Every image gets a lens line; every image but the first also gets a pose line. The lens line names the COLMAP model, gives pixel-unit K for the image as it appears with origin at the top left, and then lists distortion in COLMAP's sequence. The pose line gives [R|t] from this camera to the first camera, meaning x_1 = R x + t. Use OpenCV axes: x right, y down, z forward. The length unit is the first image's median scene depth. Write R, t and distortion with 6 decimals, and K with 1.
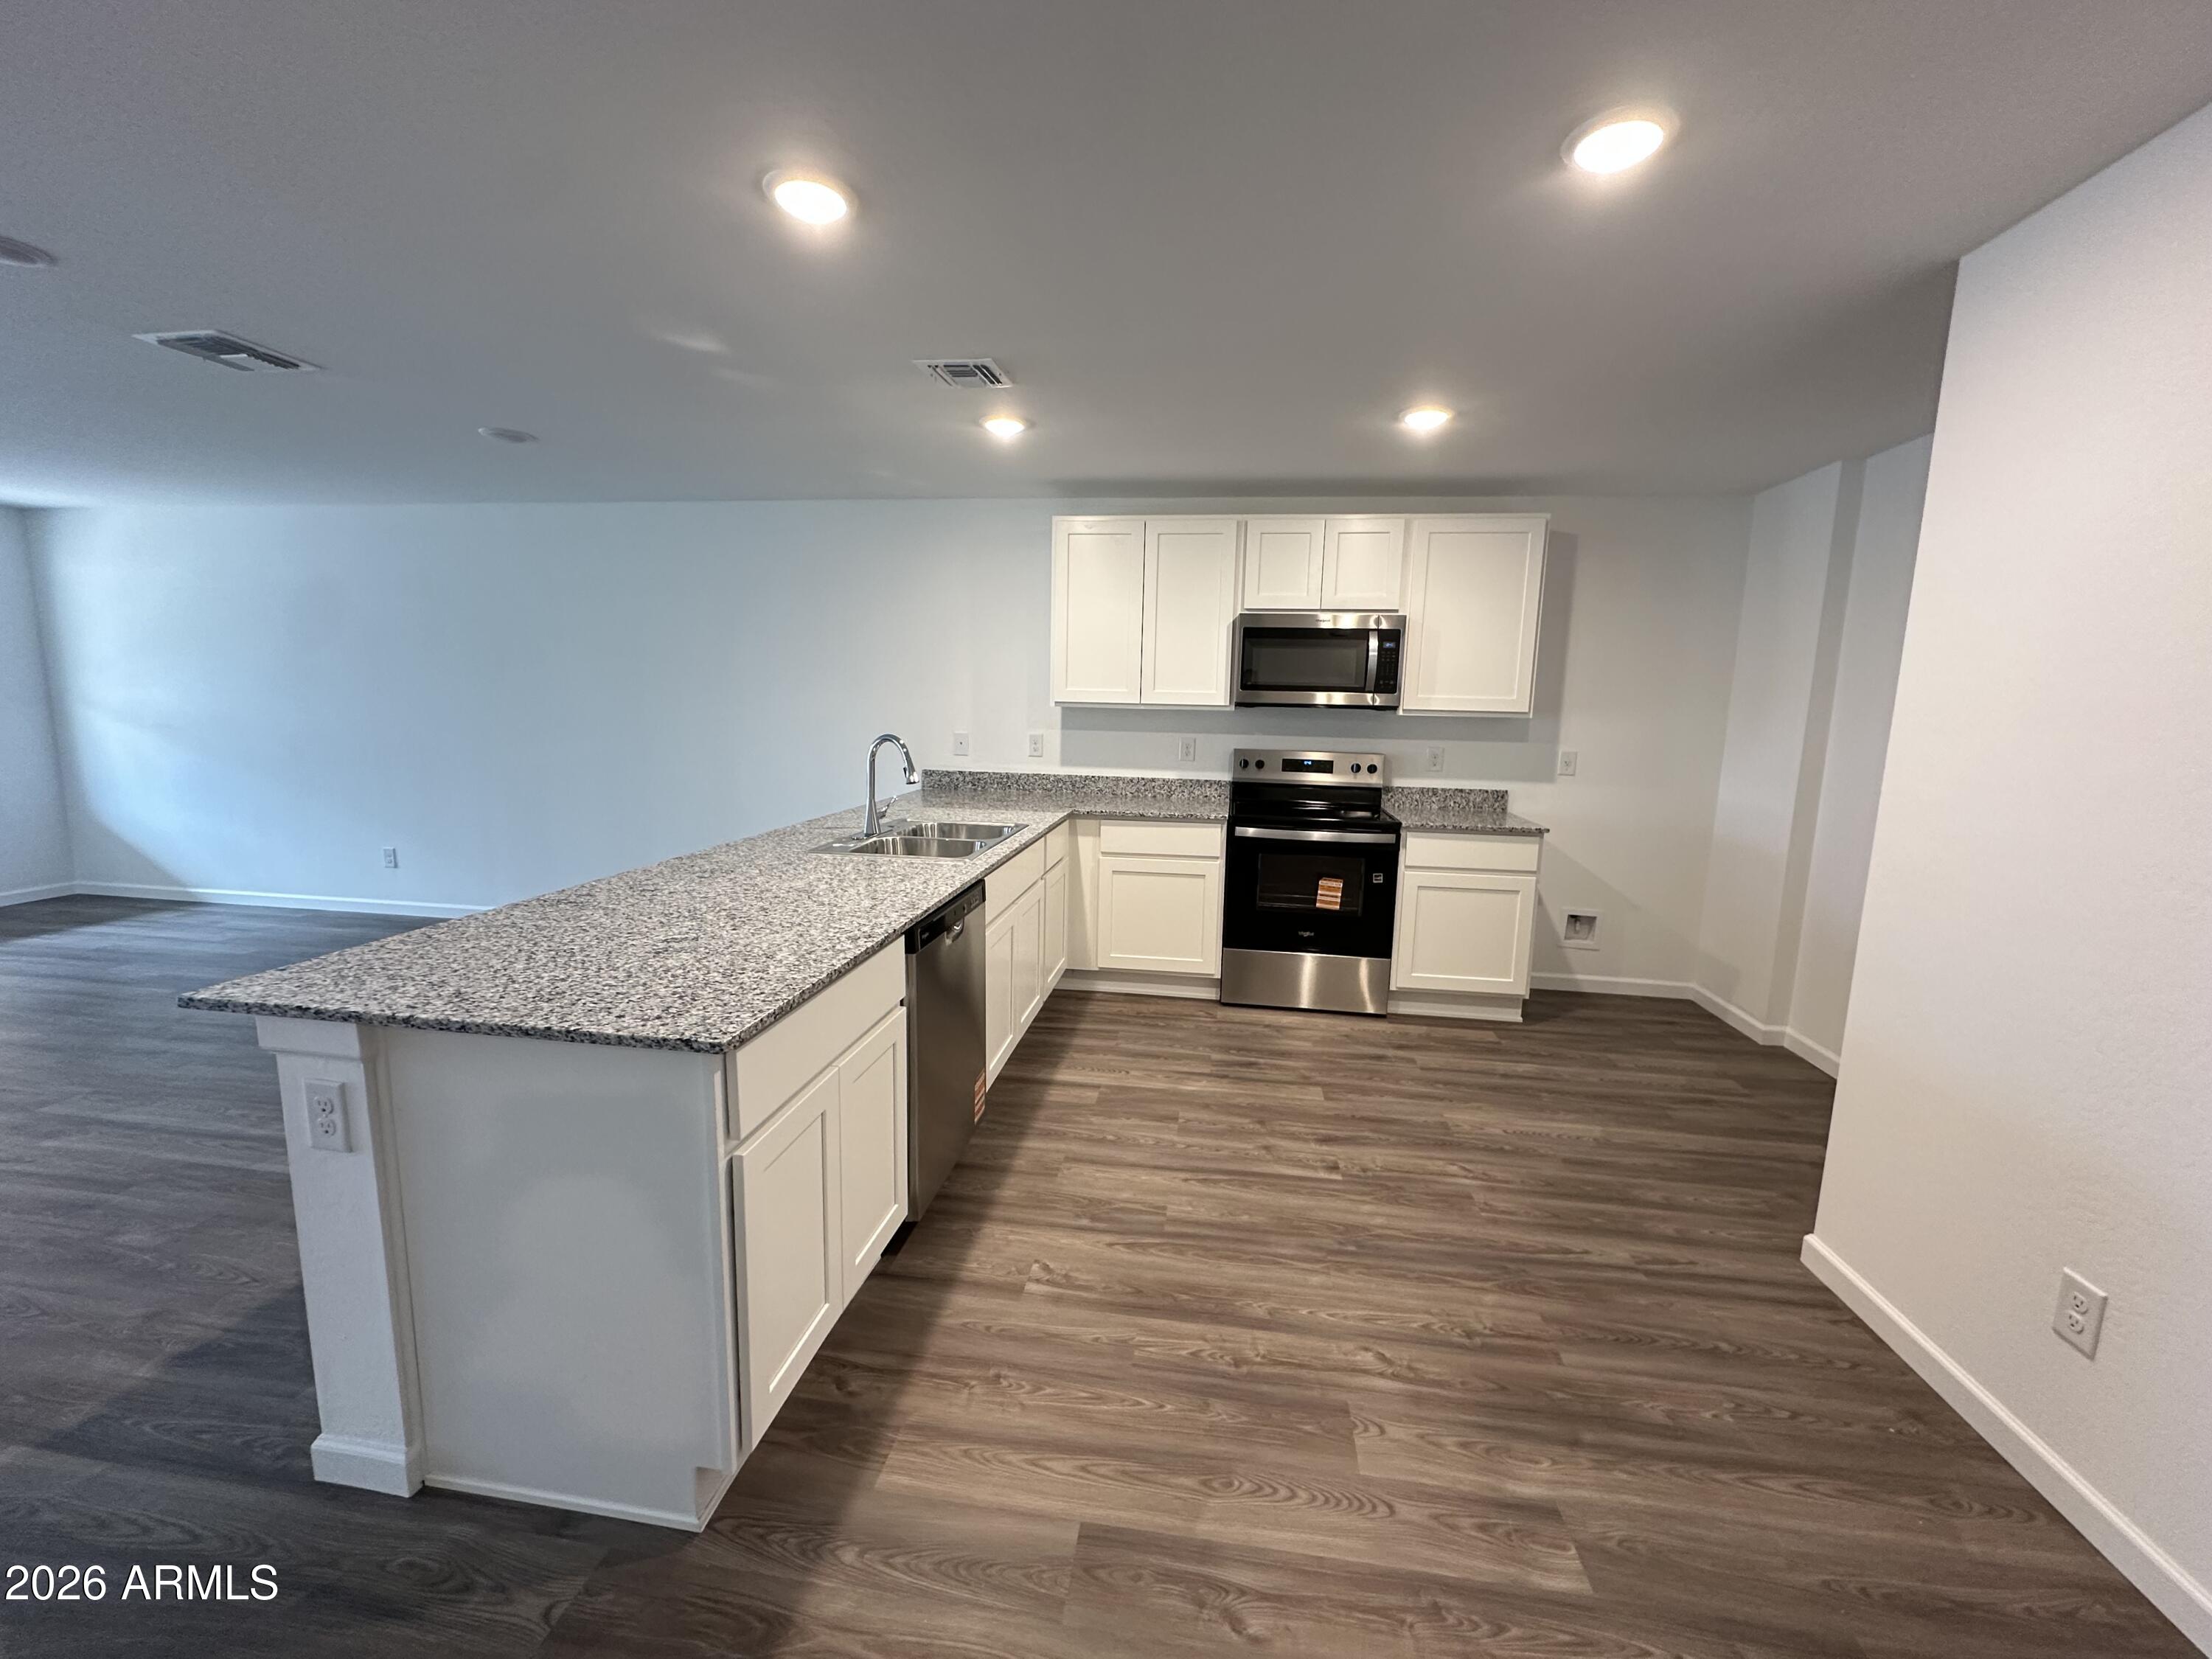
lens RADIAL K [[886.7, 0, 1105.7], [0, 886.7, 831.8], [0, 0, 1]] dist [-0.003557, -0.000284]
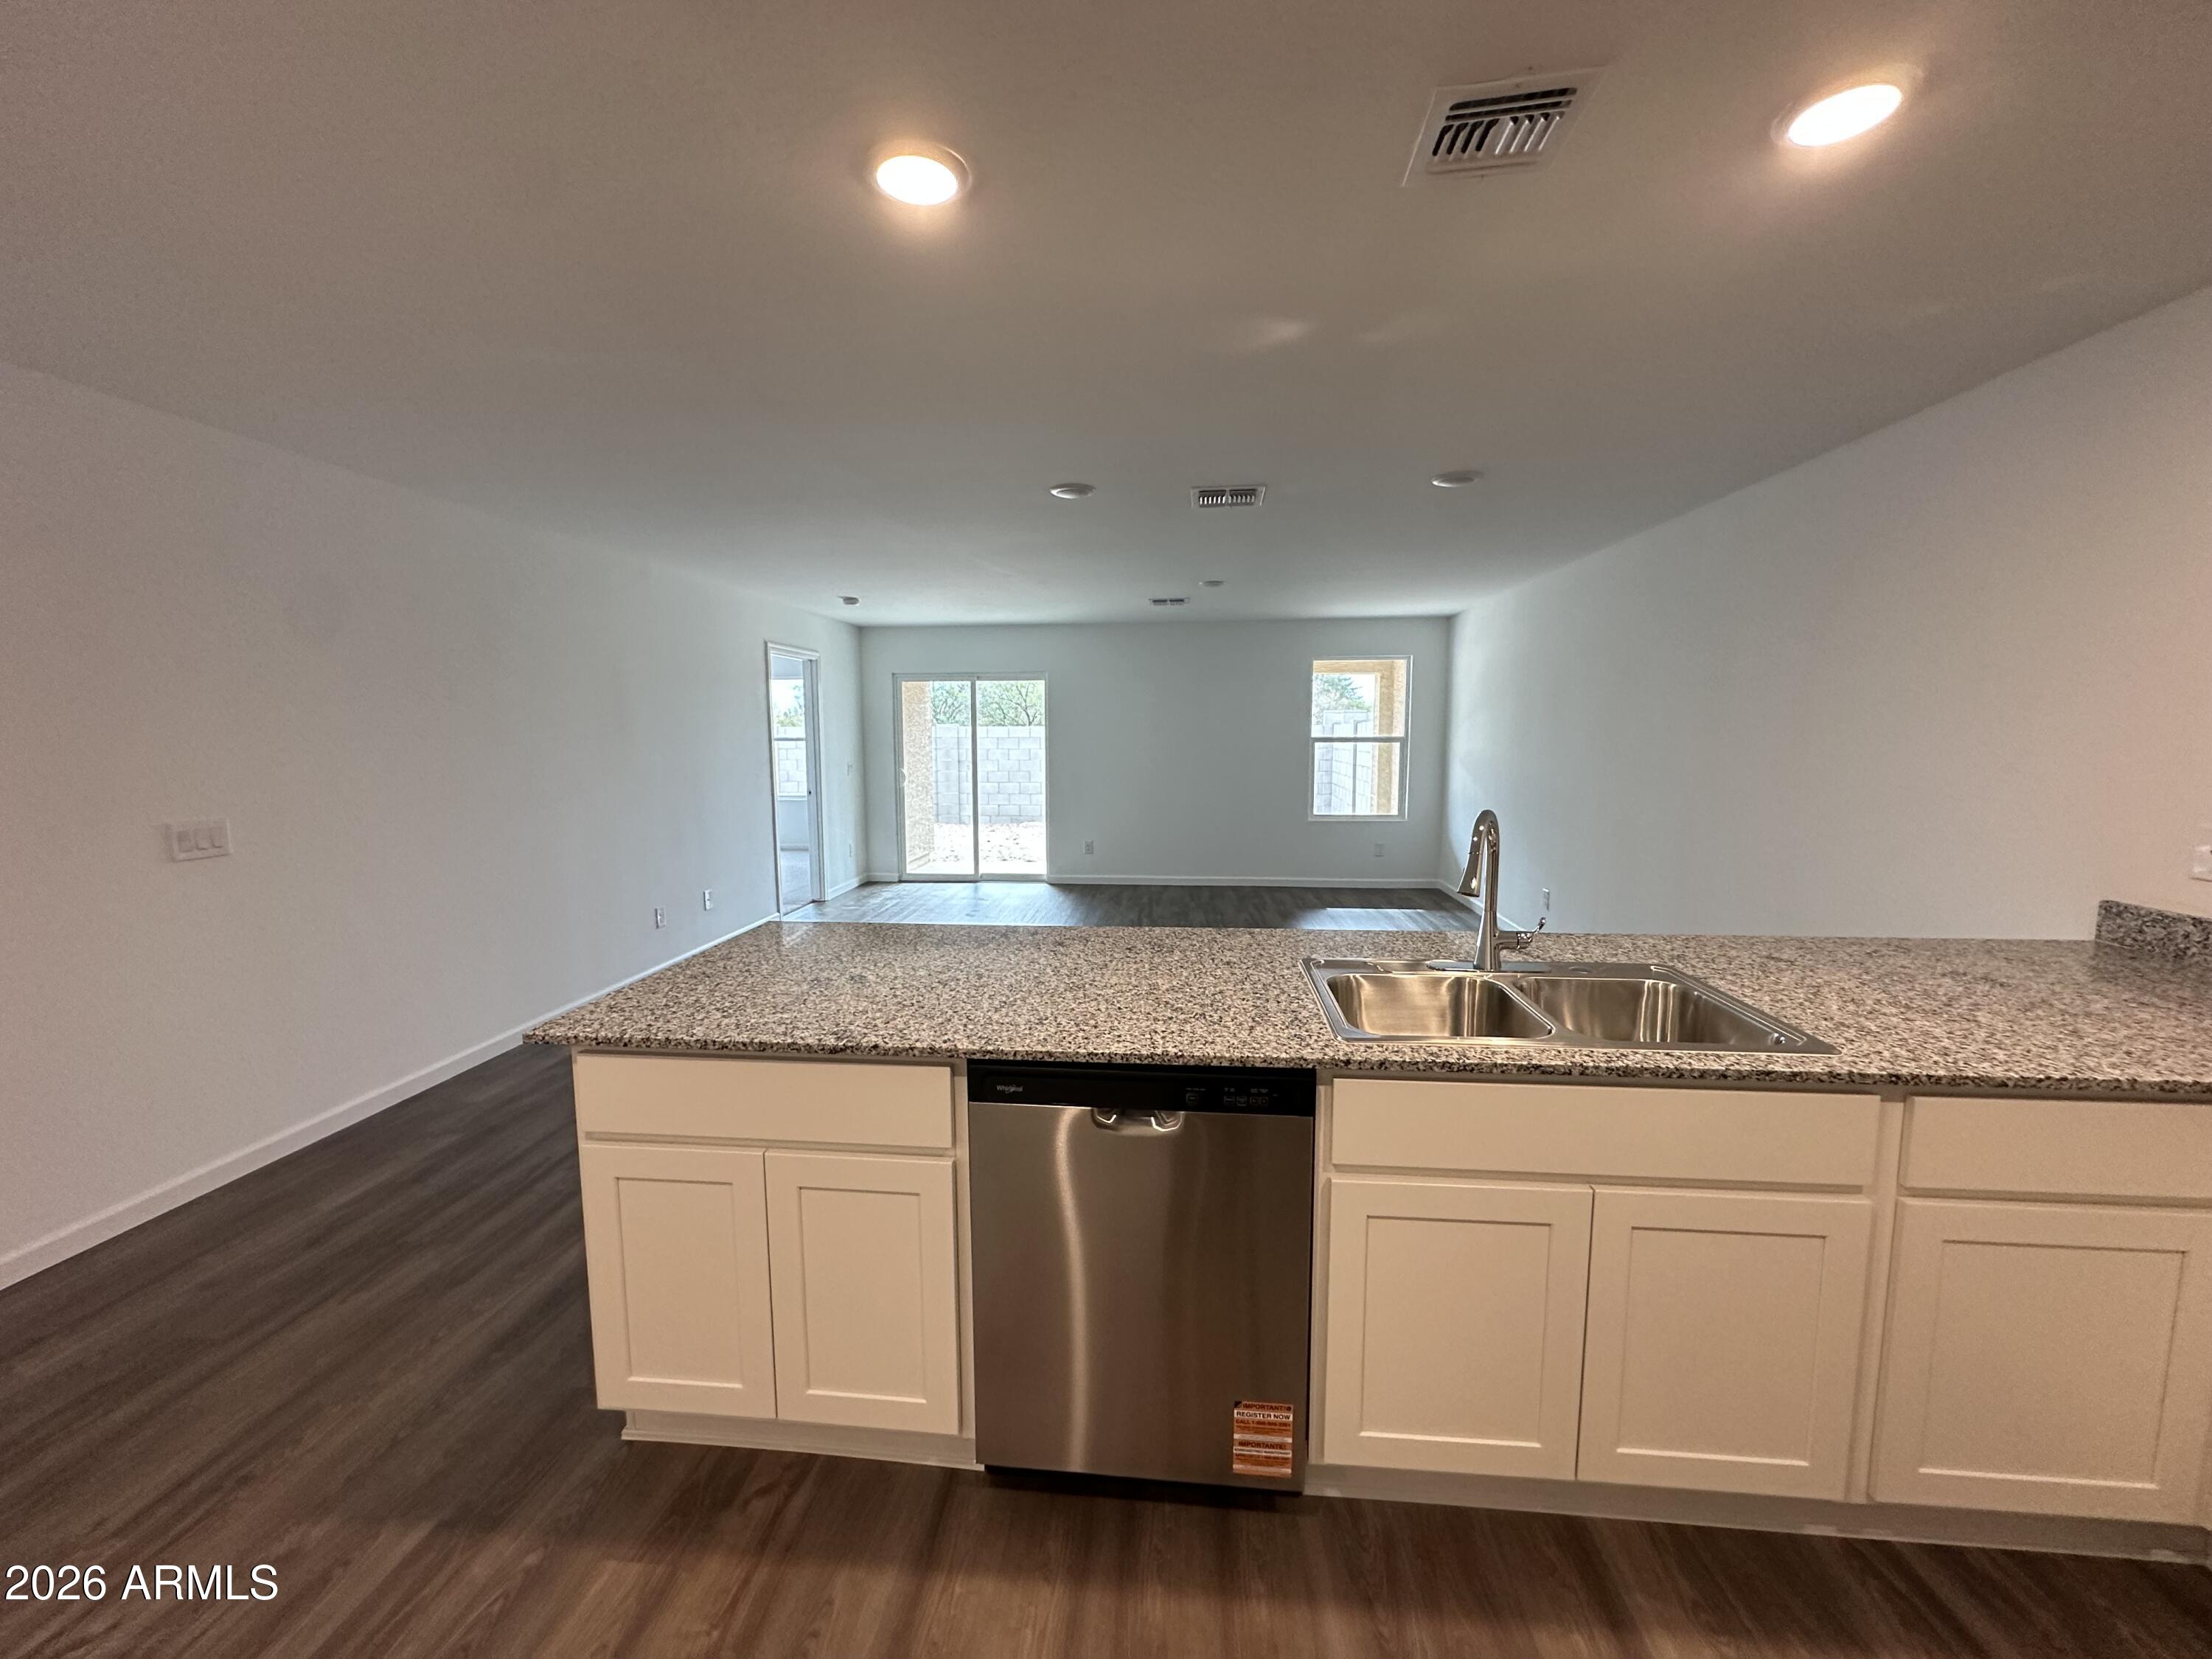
lens RADIAL K [[886.7, 0, 1105.9], [0, 886.7, 824.7], [0, 0, 1]] dist [-0.003557, -0.000284]
pose [[0.048485, 0.085728, -0.995138, 0.475935], [-0.142838, 0.986665, 0.078039, -0.153635], [0.988558, 0.138360, 0.060084, 0.987512]]
